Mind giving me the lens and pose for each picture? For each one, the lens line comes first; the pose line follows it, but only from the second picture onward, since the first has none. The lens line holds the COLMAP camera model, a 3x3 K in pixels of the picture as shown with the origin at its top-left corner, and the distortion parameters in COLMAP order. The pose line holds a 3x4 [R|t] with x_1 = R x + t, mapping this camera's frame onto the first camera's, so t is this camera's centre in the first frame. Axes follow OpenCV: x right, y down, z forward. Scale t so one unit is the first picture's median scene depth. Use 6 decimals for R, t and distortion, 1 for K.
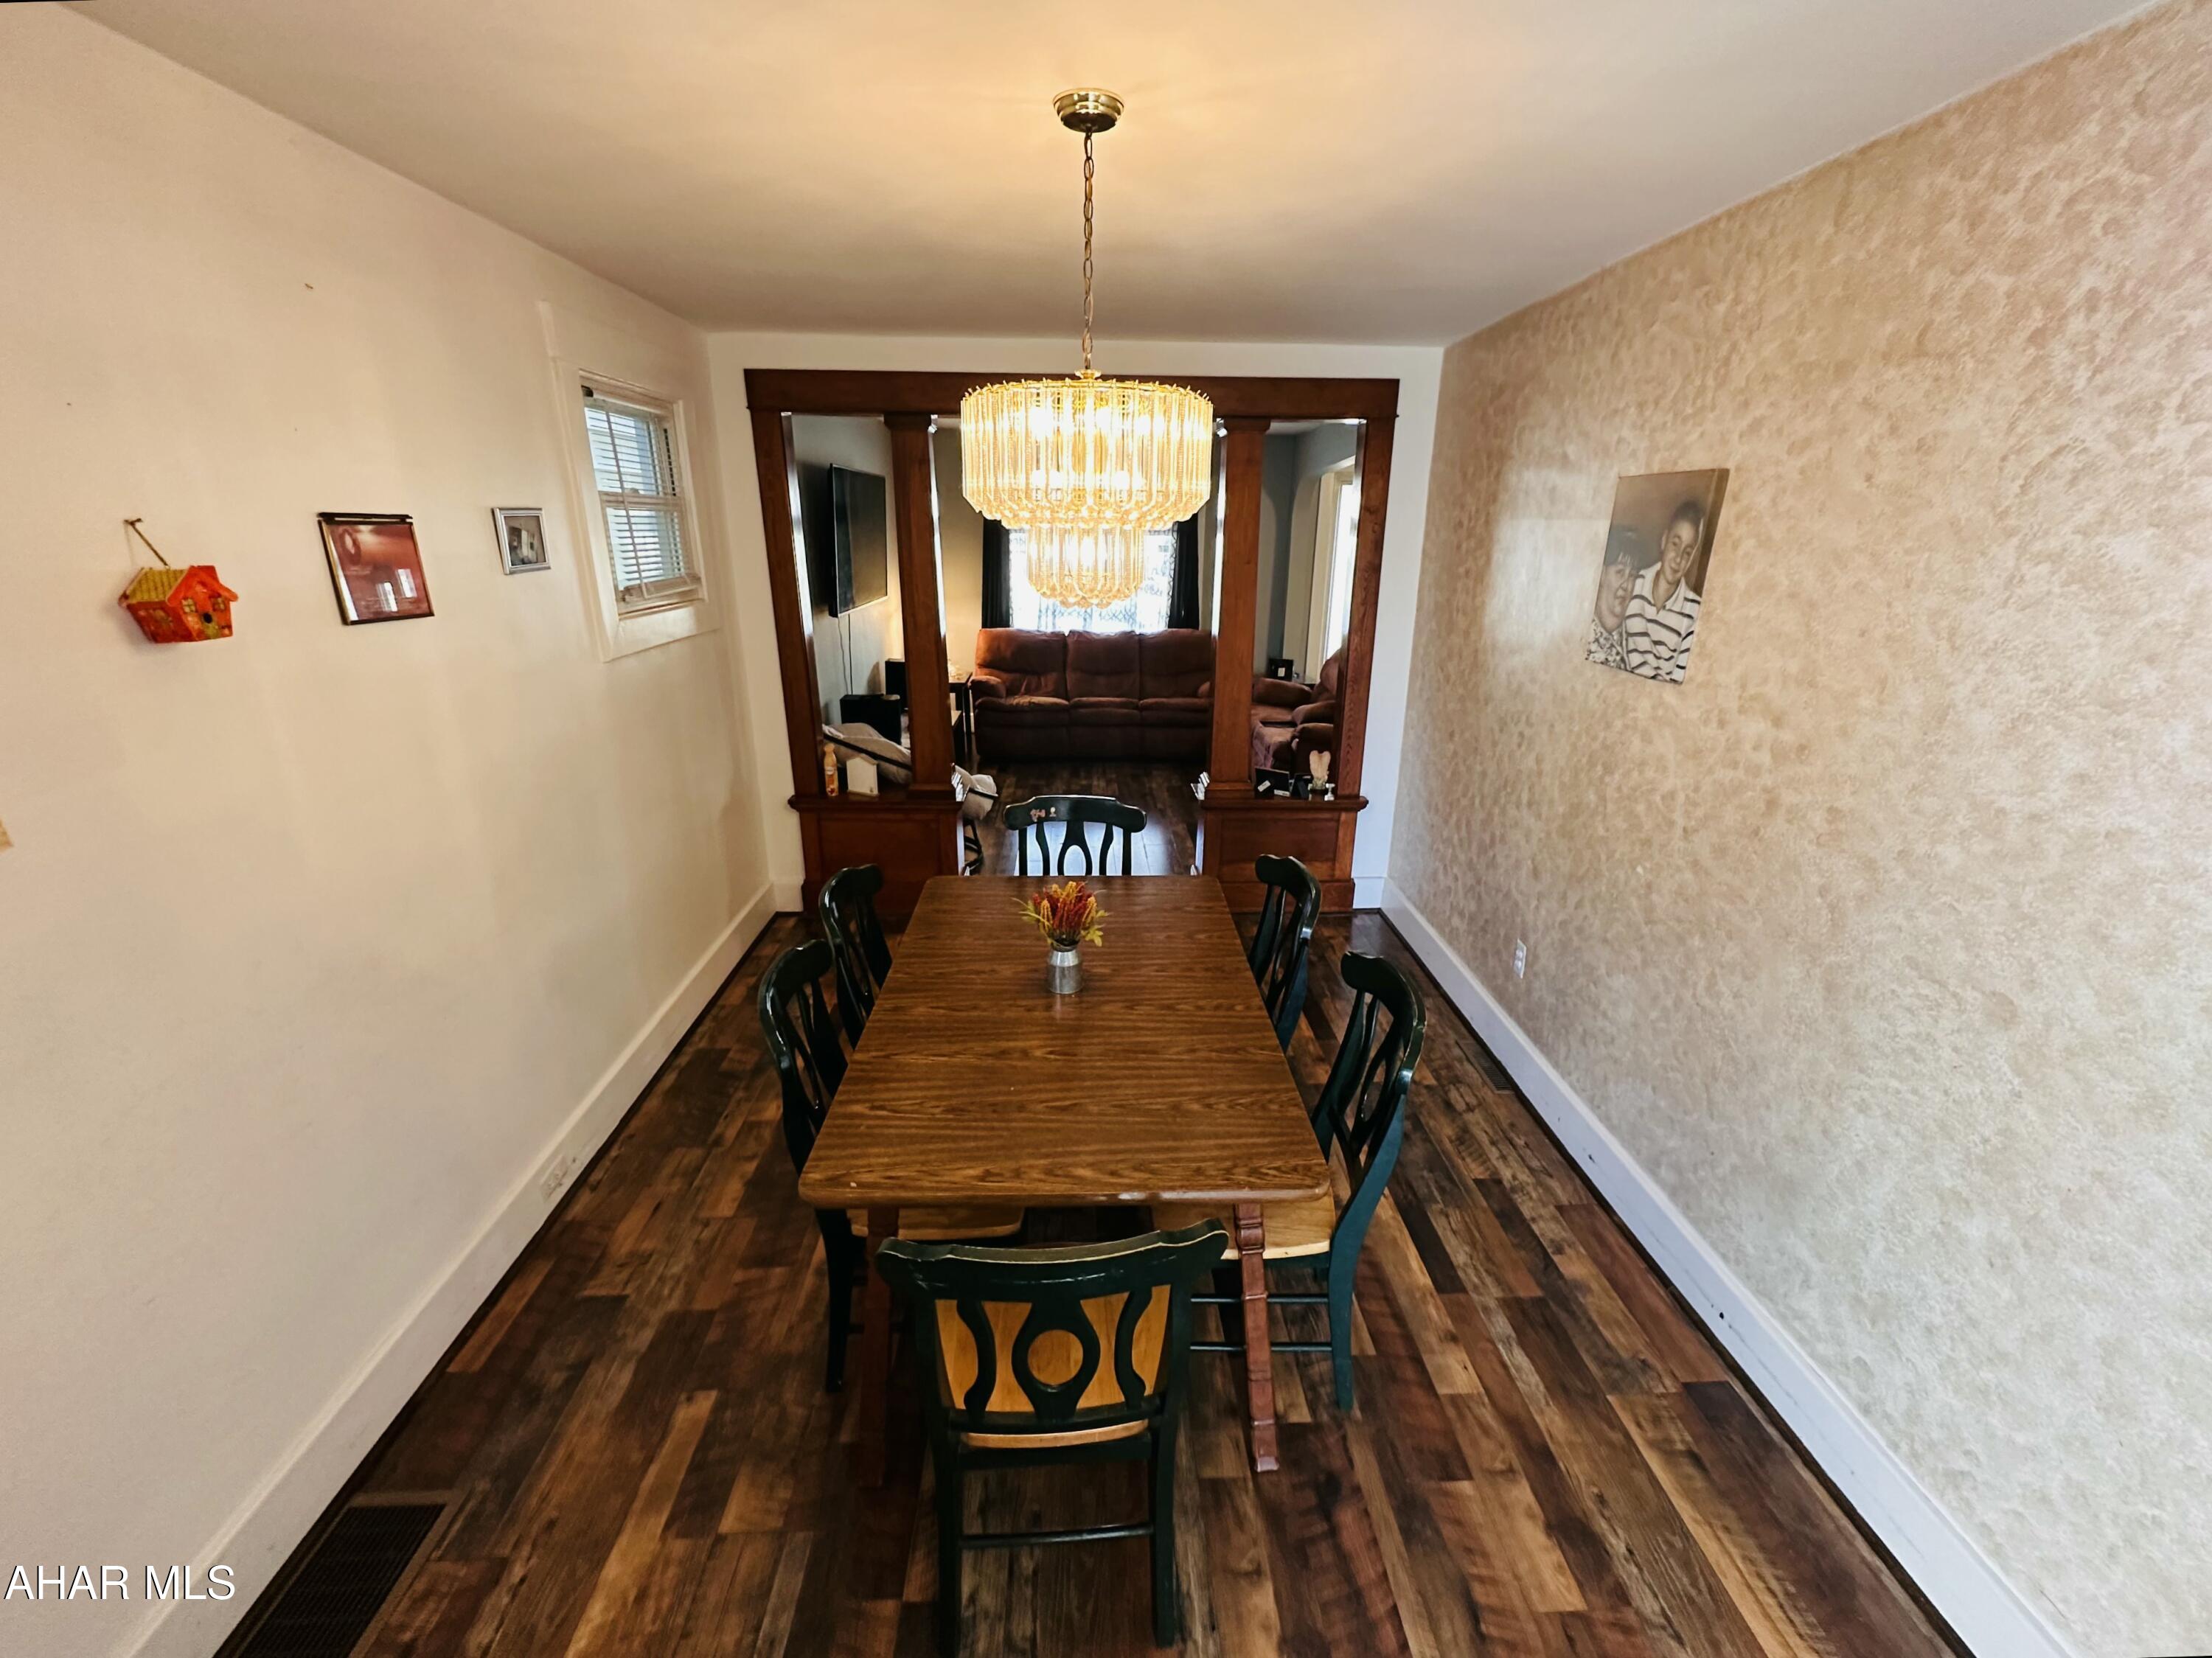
lens RADIAL K [[877.8, 0, 1096.5], [0, 877.8, 820.7], [0, 0, 1]] dist [-0.001359, 0.000283]
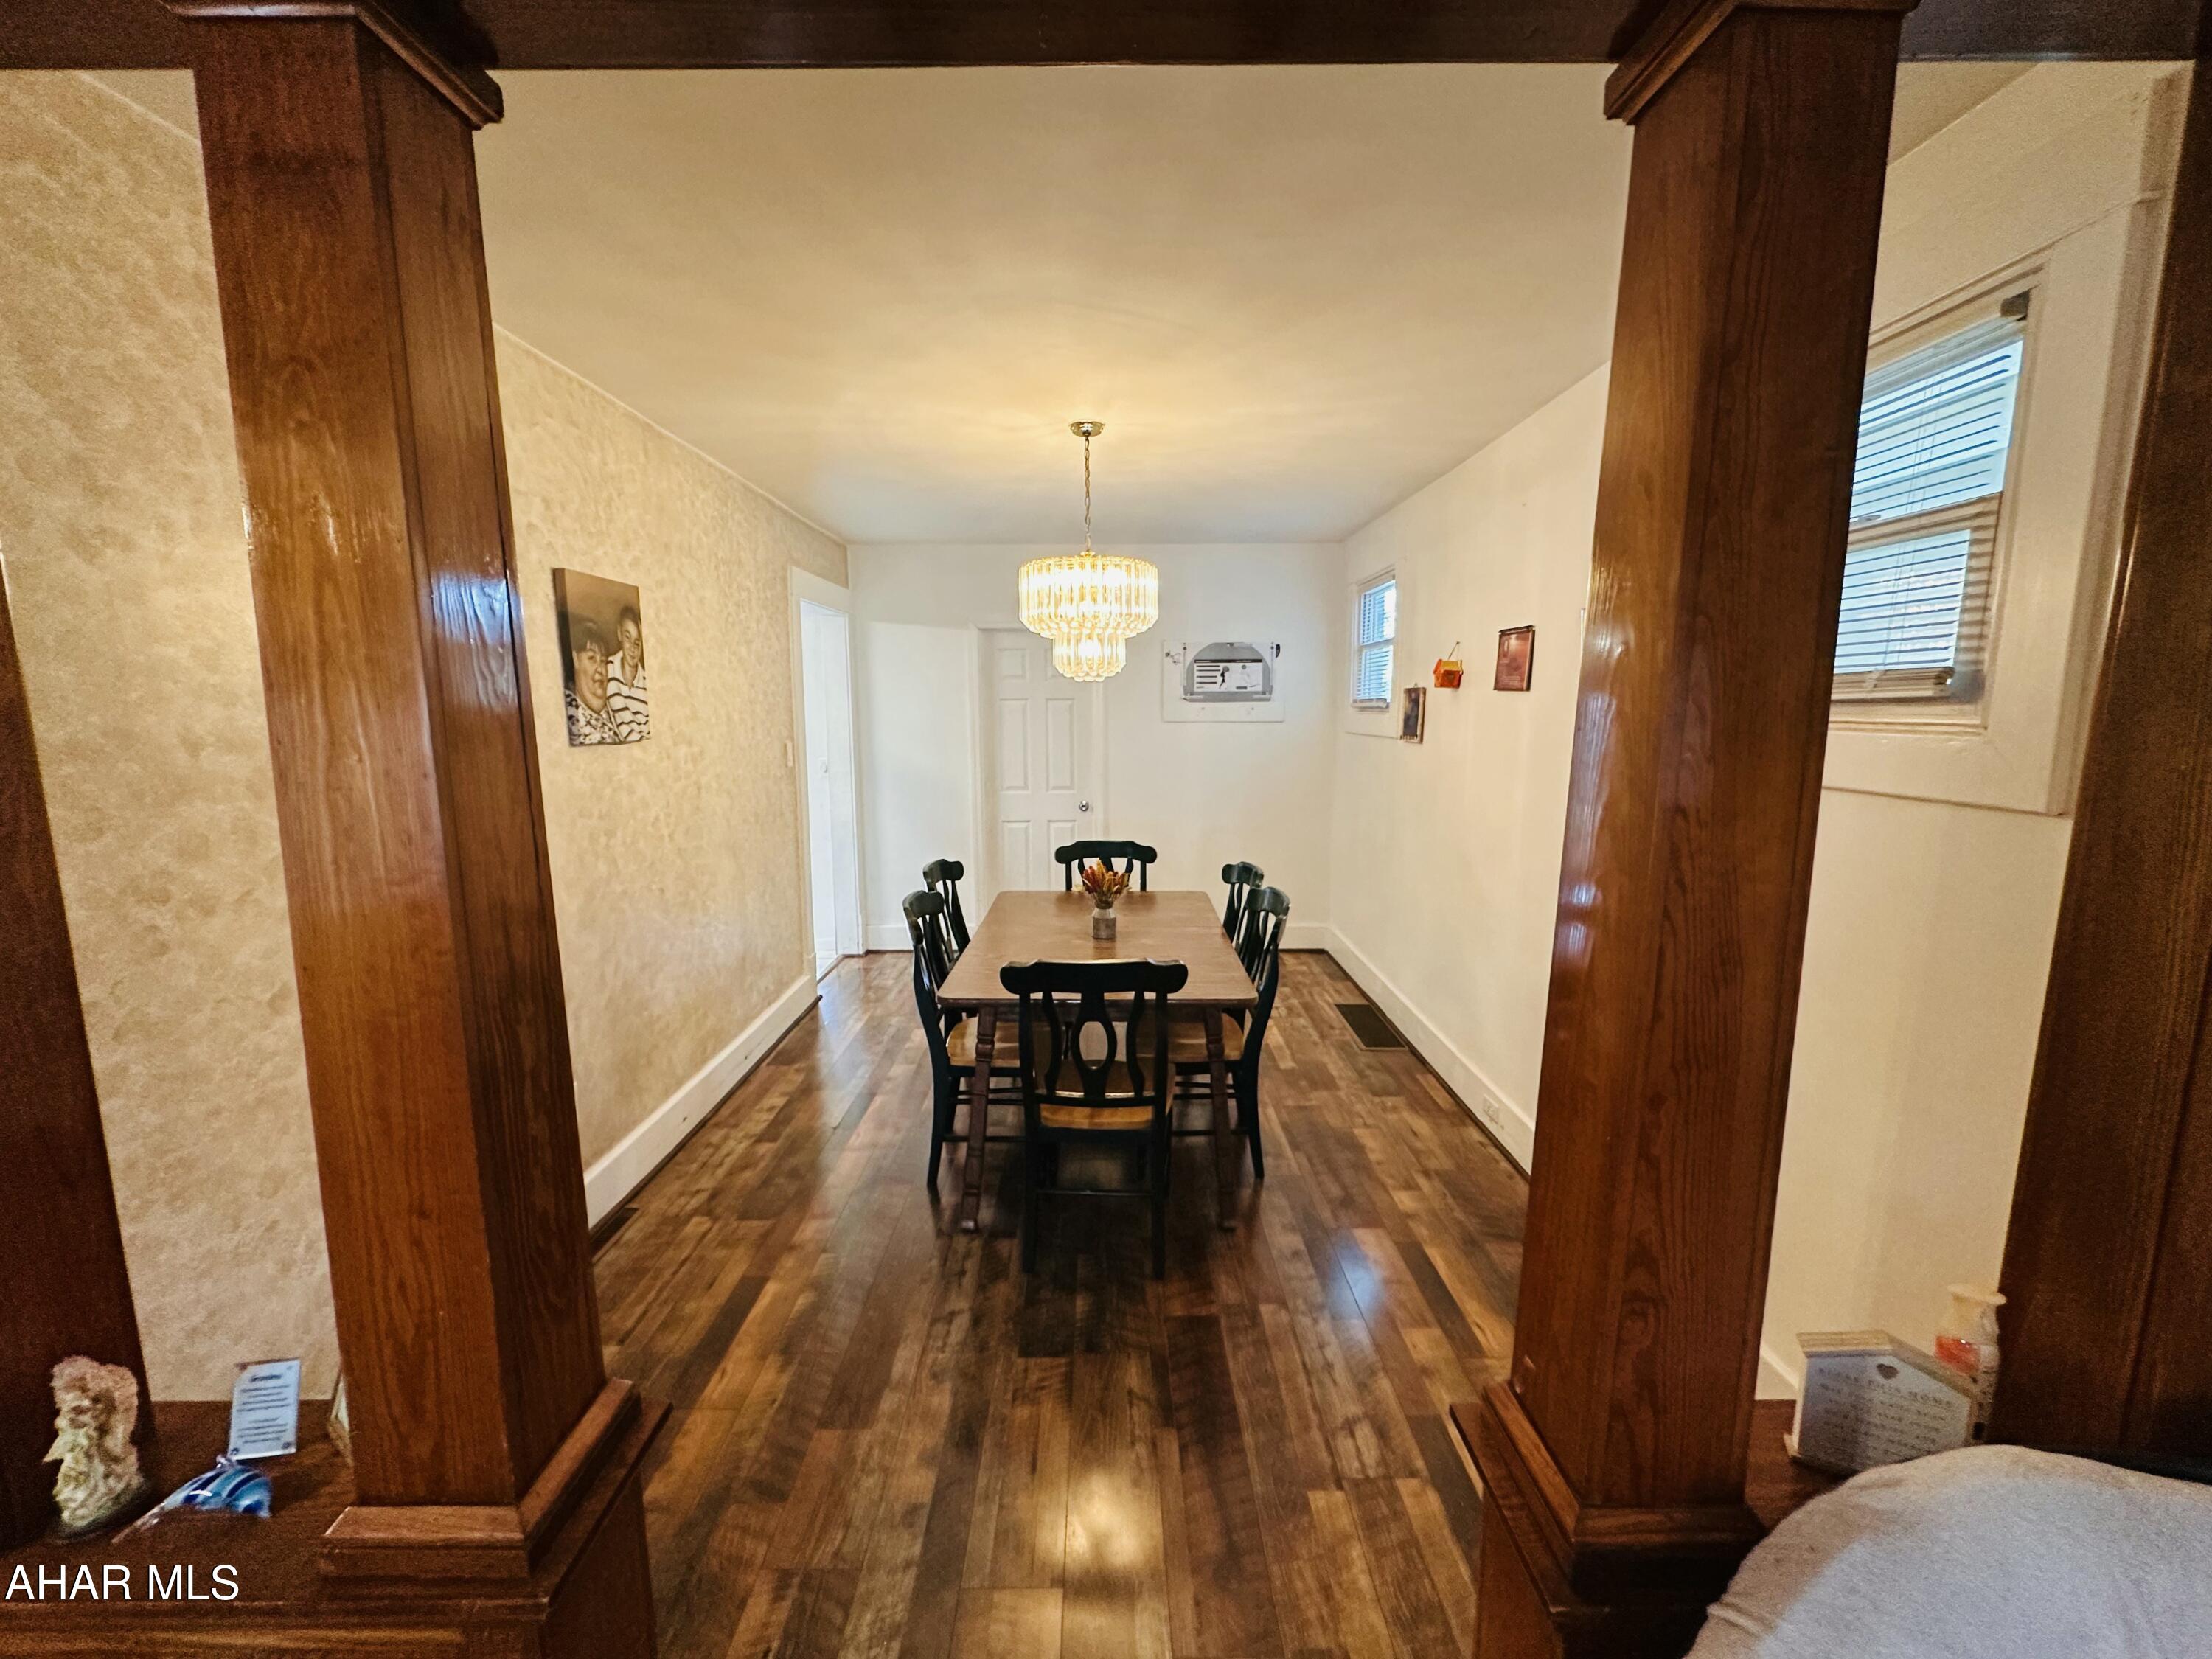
lens RADIAL K [[877.9, 0, 1117.1], [0, 877.9, 833.8], [0, 0, 1]] dist [-0.001359, 0.000283]
pose [[-0.999914, -0.006161, 0.011537, -0.068579], [-0.000229, 0.890222, 0.455528, -0.590154], [-0.013077, 0.455486, -0.890147, 2.074889]]
